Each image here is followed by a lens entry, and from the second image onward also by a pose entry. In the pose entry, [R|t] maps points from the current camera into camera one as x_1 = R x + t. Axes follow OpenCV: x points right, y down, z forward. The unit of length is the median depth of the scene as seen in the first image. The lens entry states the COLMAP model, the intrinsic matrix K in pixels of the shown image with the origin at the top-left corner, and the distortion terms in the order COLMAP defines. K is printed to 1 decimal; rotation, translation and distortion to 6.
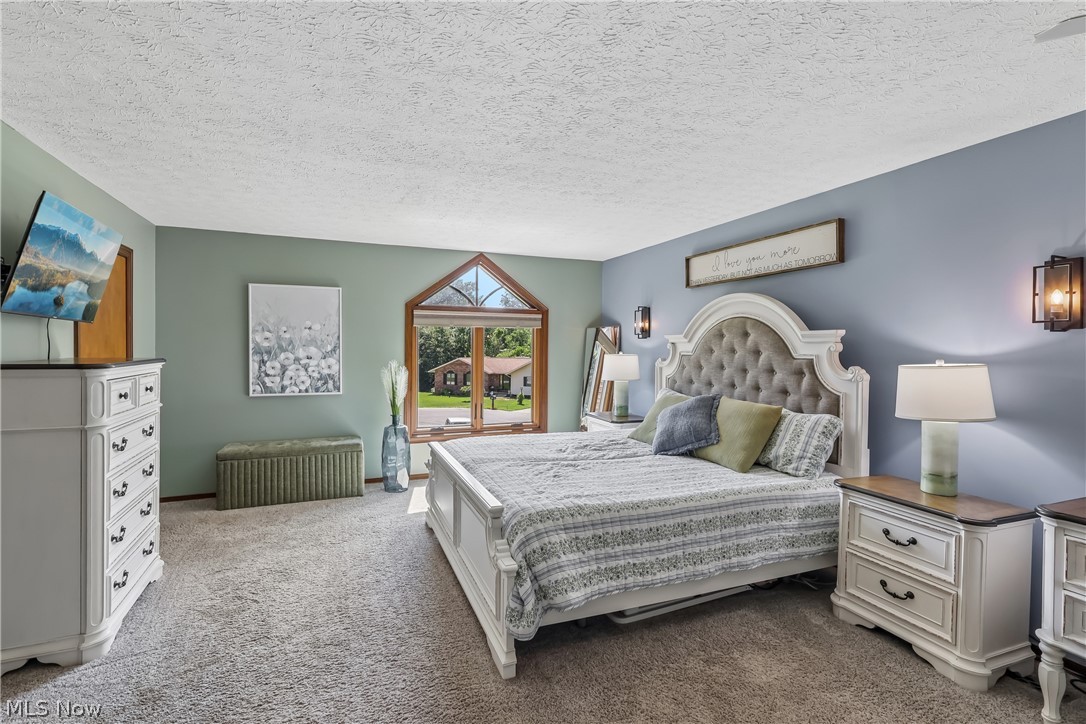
lens RADIAL K [[513.3, 0, 539.5], [0, 513.3, 355.5], [0, 0, 1]] dist [-0.001594, 0.000051]
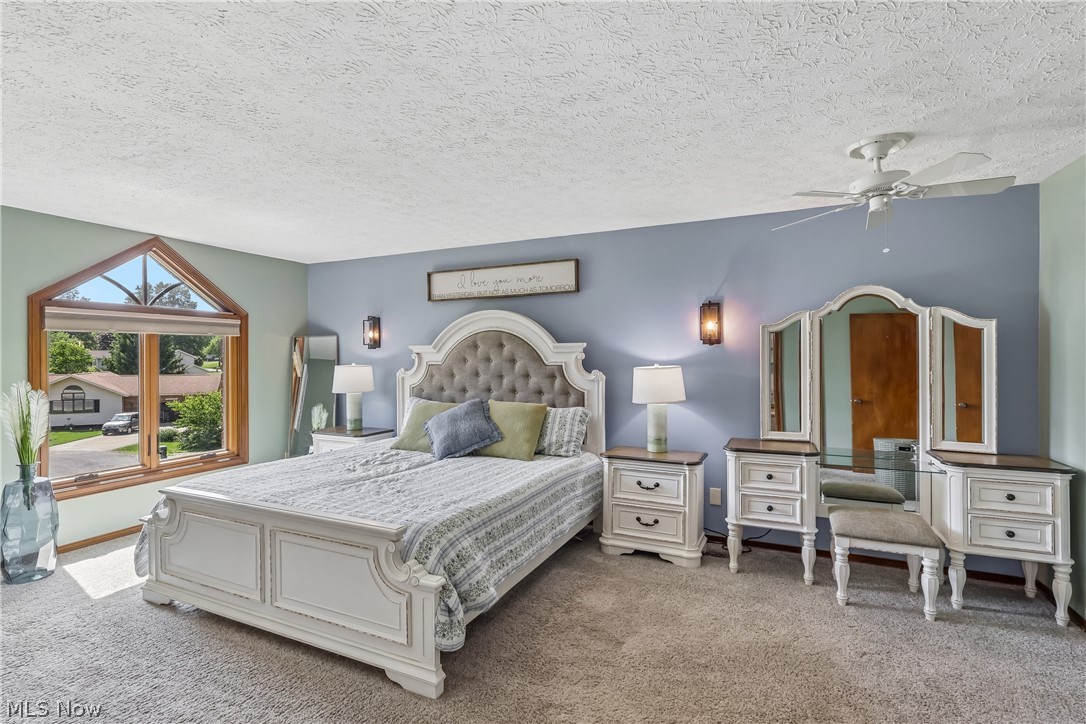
lens RADIAL K [[516.0, 0, 543.0], [0, 516.0, 362.0], [0, 0, 1]] dist [-0.001674, -0.000068]
pose [[0.727295, -0.017473, 0.686102, -0.407082], [0.021553, 0.999764, 0.002614, -0.005944], [-0.685986, 0.012887, 0.727500, 0.095439]]
